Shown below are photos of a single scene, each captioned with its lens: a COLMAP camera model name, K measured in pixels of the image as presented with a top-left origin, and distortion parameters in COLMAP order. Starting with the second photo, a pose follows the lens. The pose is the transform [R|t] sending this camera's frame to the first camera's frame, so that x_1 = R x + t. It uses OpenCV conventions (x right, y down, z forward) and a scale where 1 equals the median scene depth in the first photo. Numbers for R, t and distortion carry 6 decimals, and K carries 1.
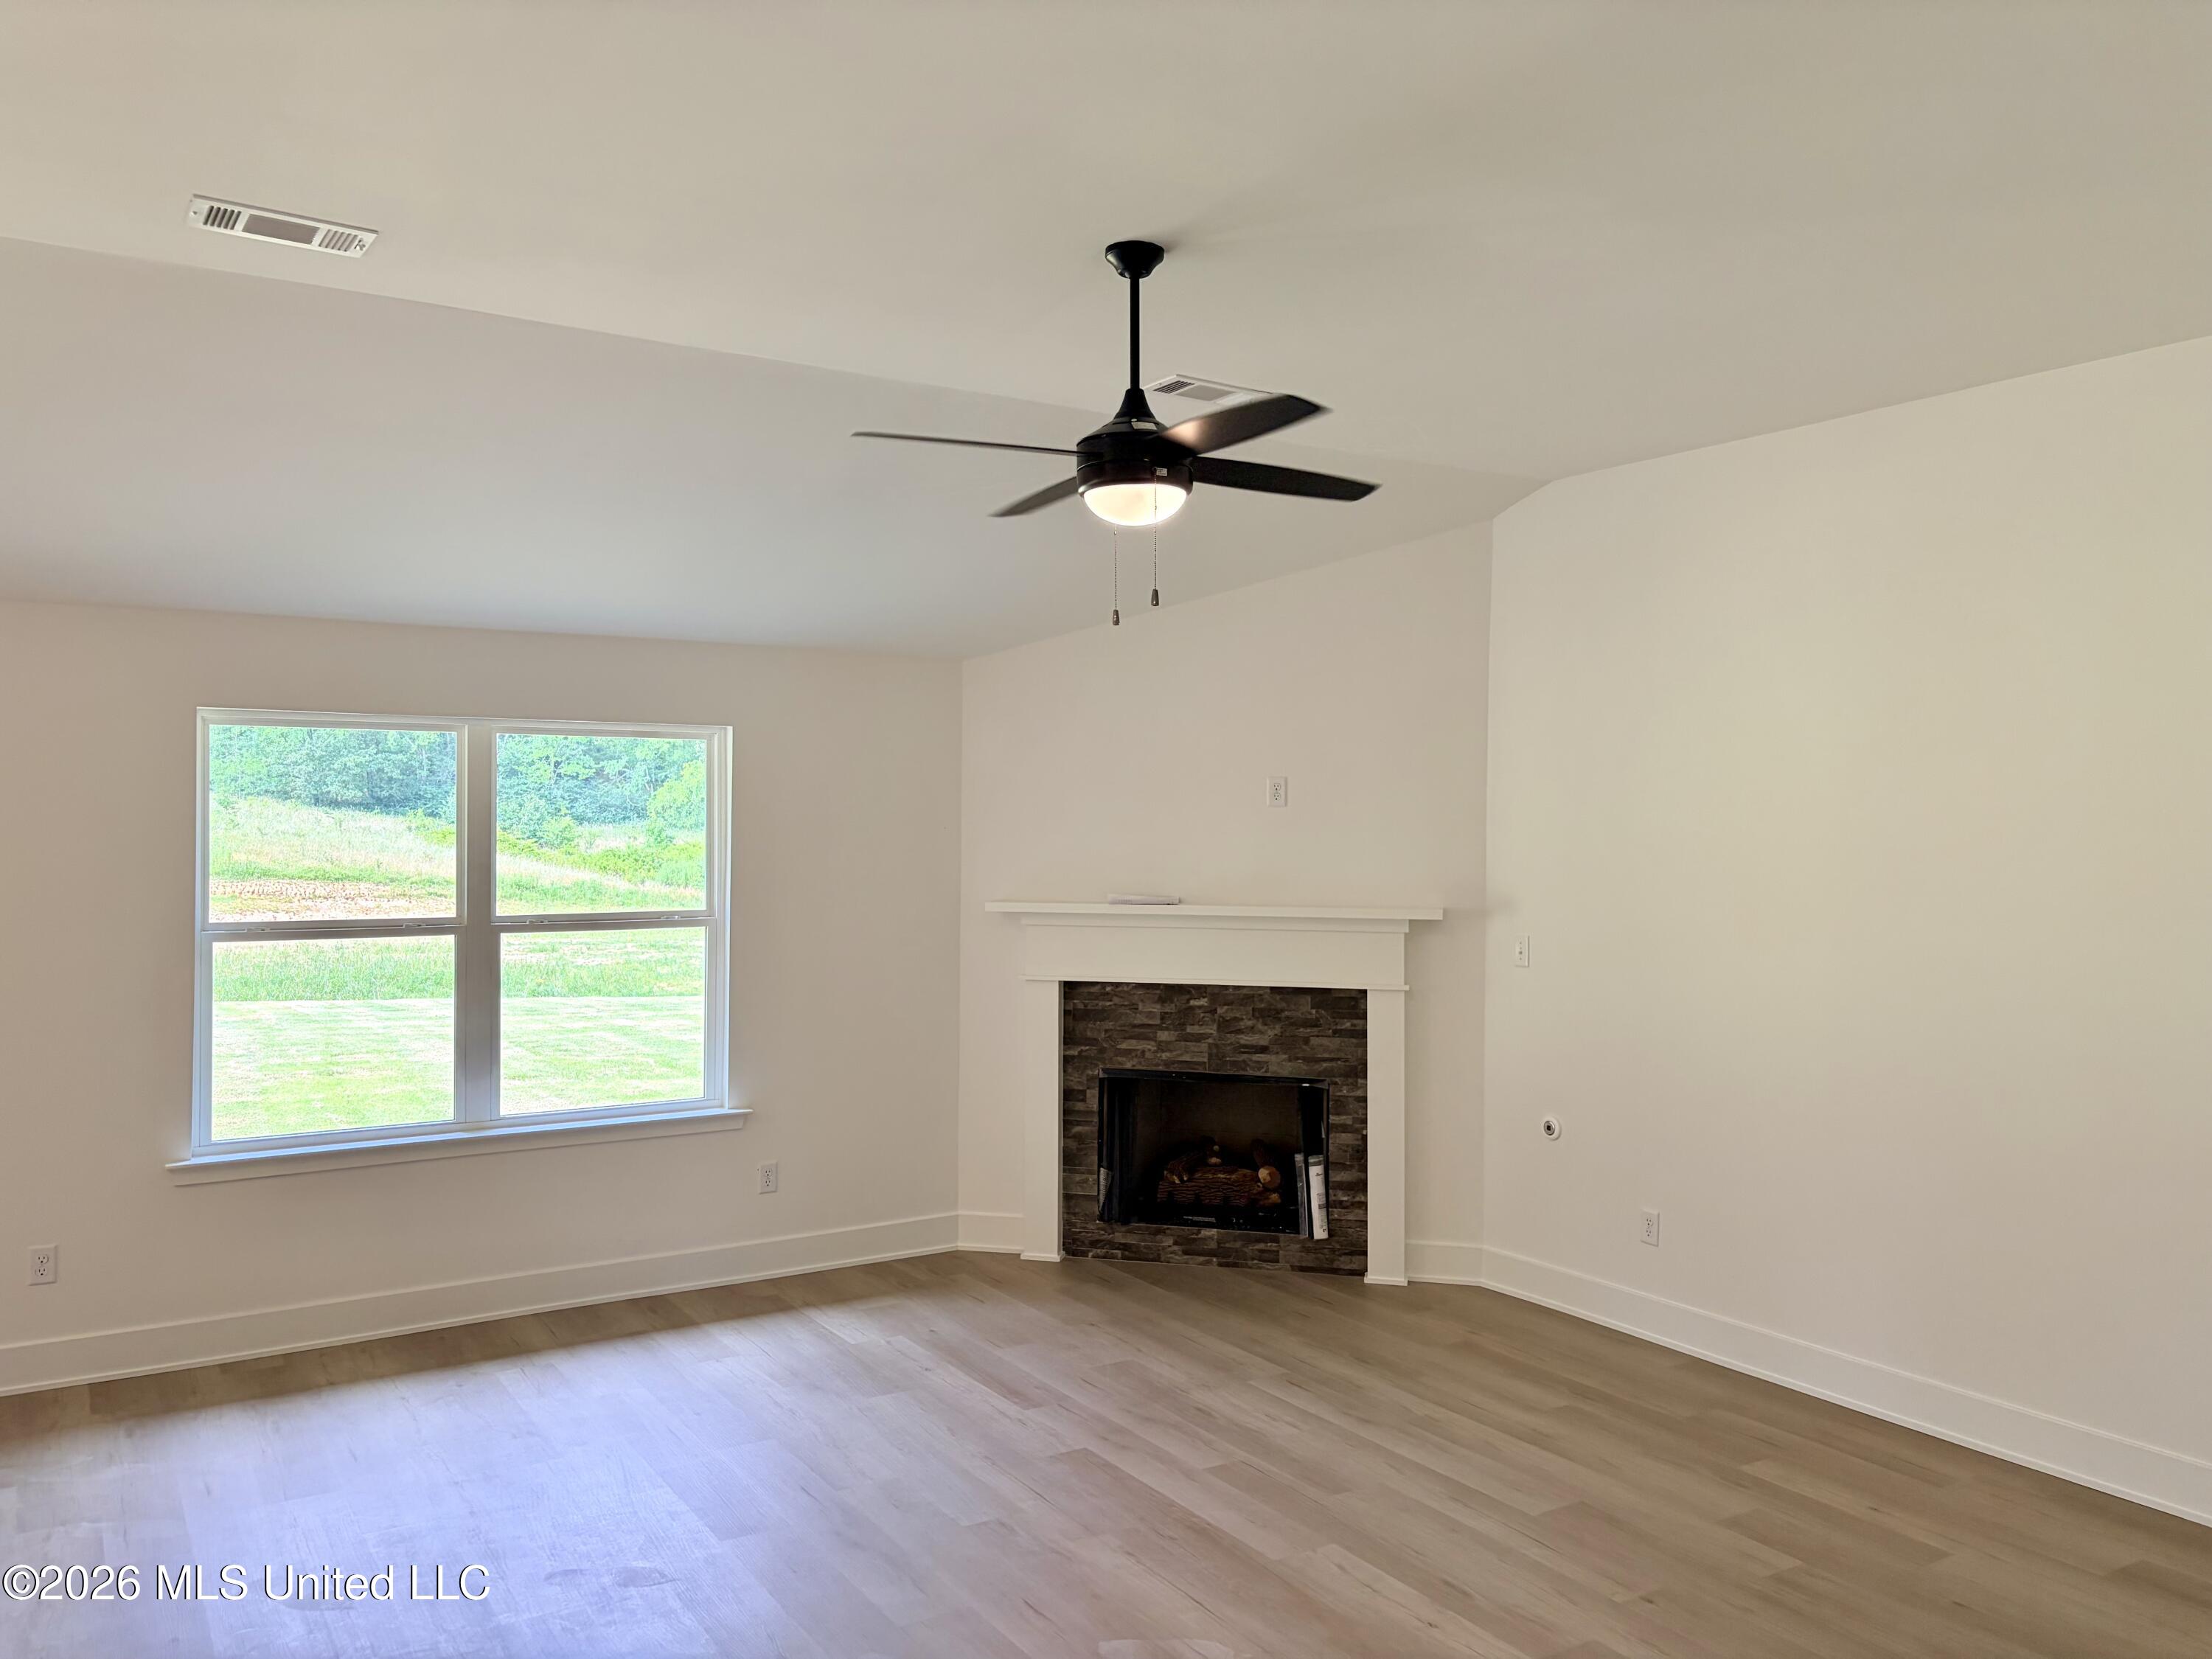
lens RADIAL K [[1656.6, 0, 1109.1], [0, 1656.6, 763.8], [0, 0, 1]] dist [0.052839, -0.047426]
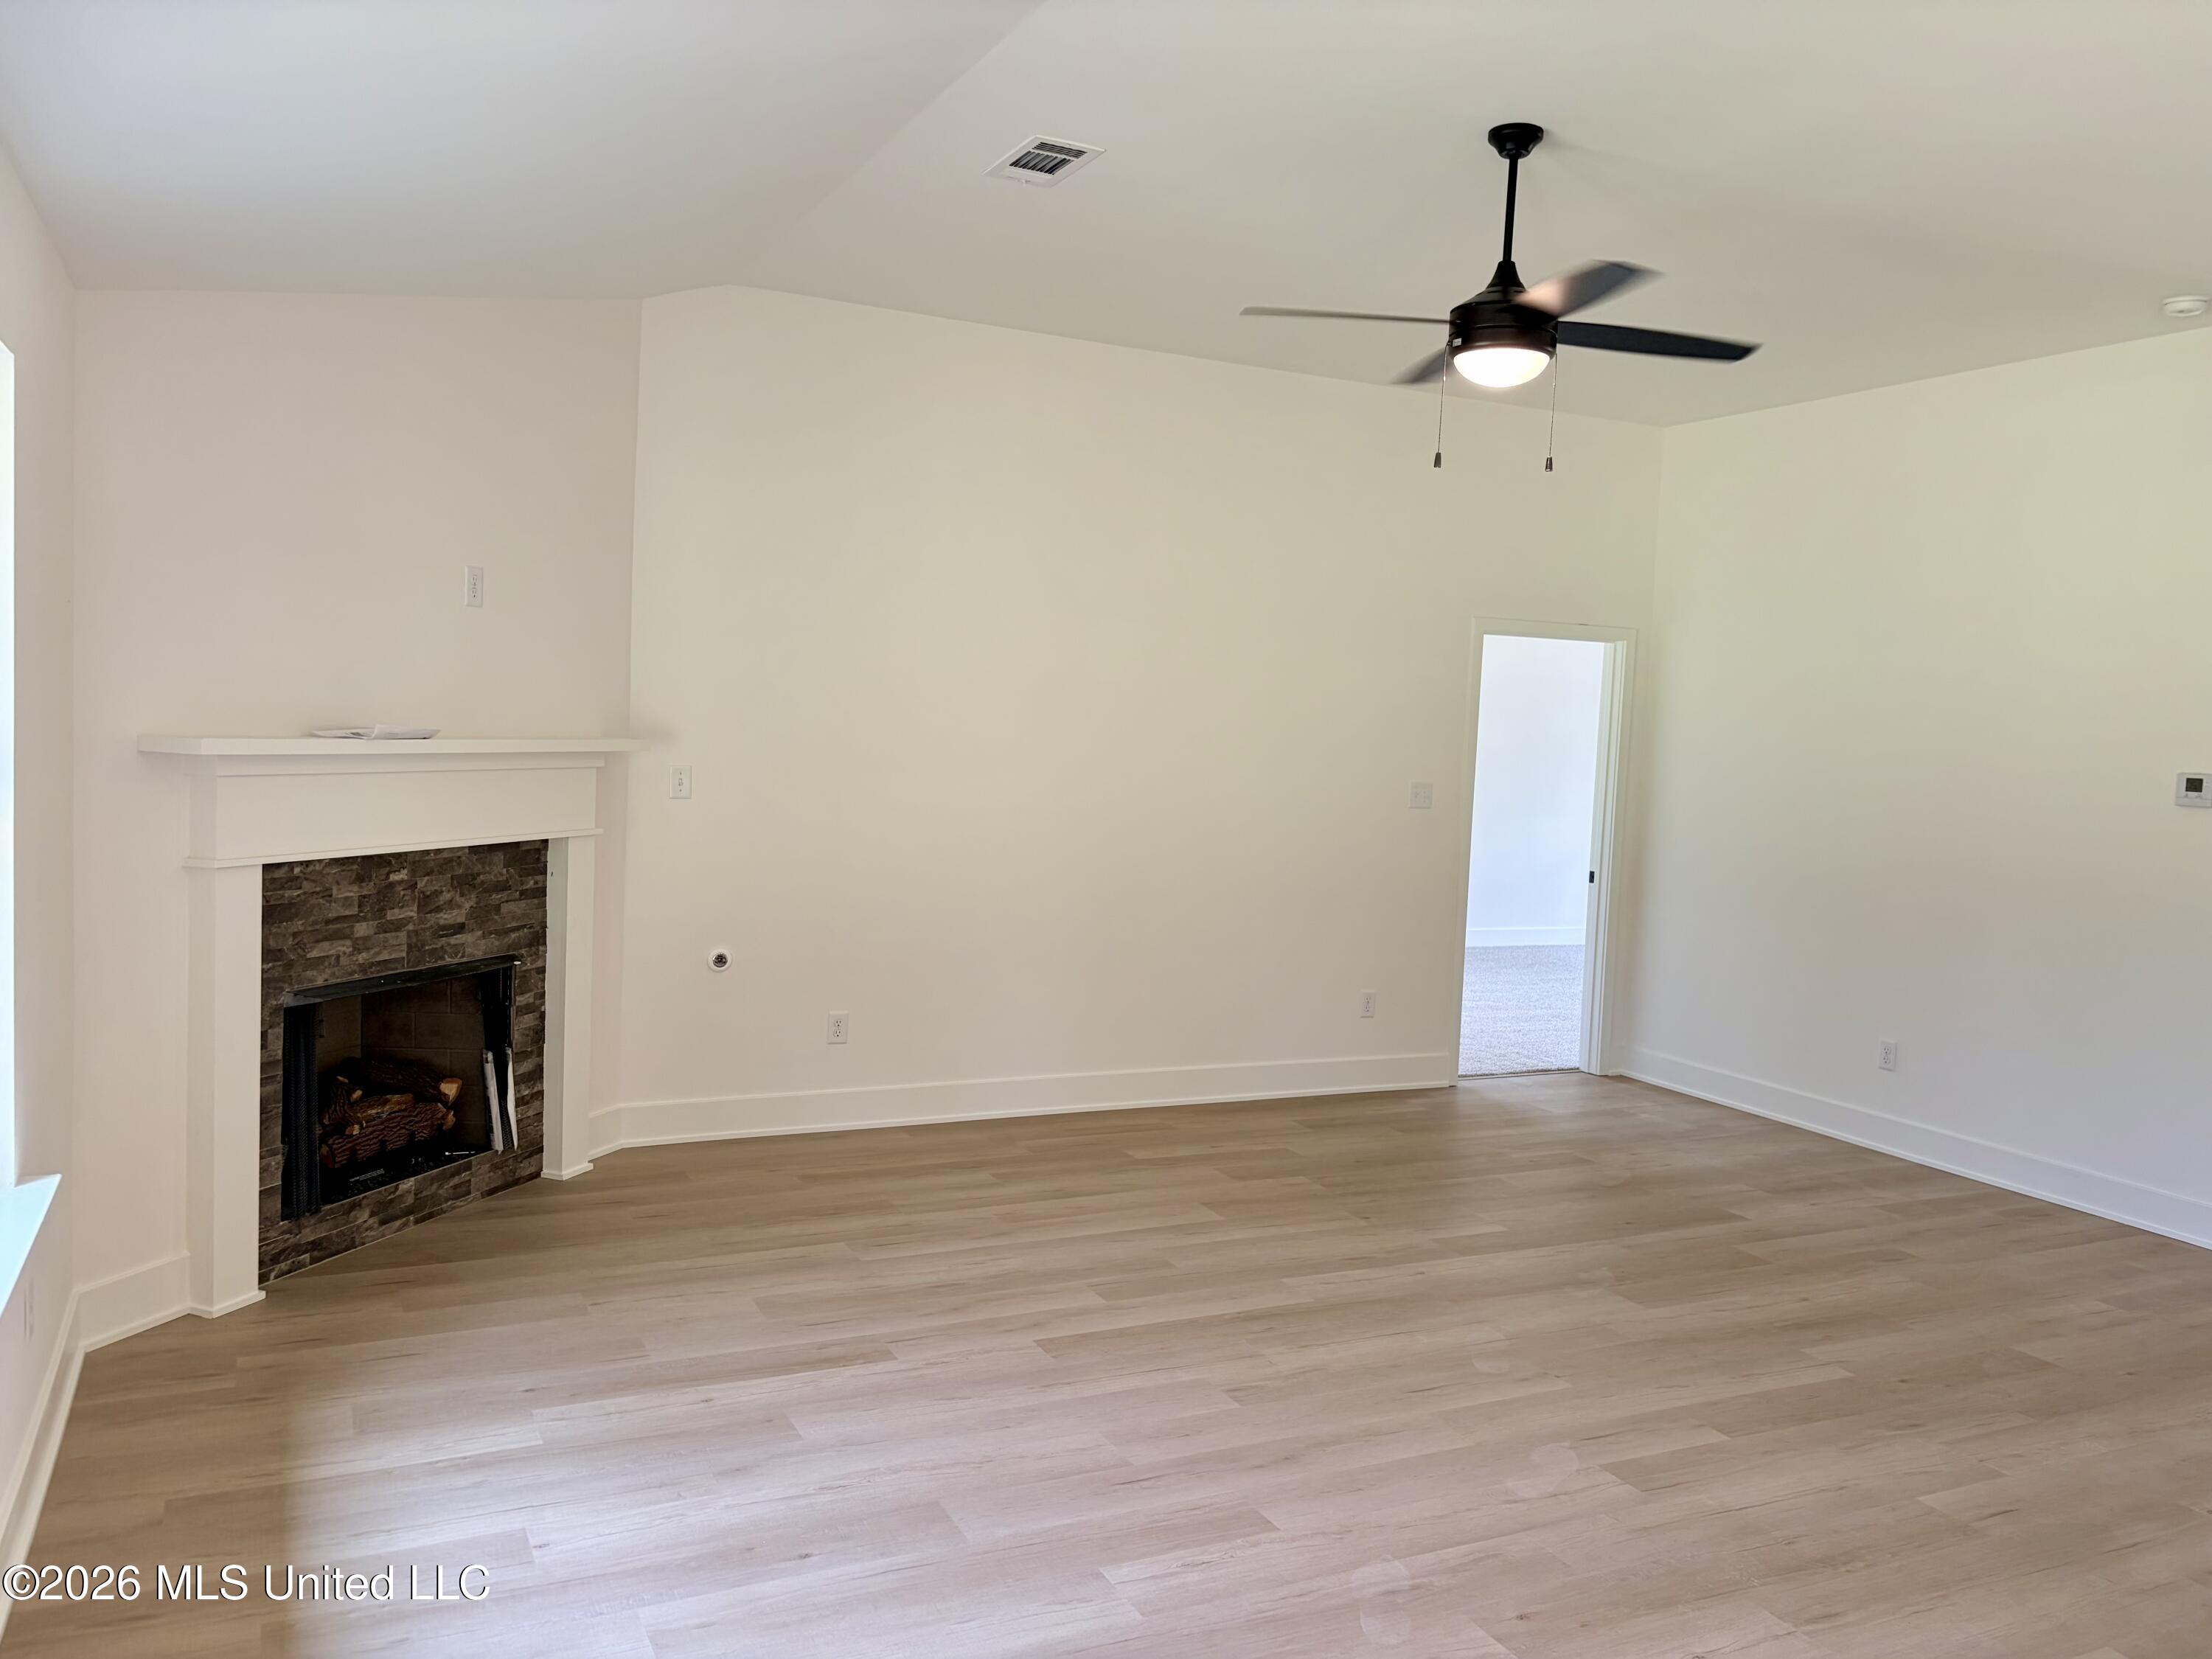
lens RADIAL K [[1652.0, 0, 1106.0], [0, 1652.0, 829.5], [0, 0, 1]] dist [0.044007, -0.058133]
pose [[0.134589, -0.071223, 0.988339, -0.616969], [-0.070598, 0.994190, 0.081258, 0.045612], [-0.988383, -0.080711, 0.128779, 0.620869]]
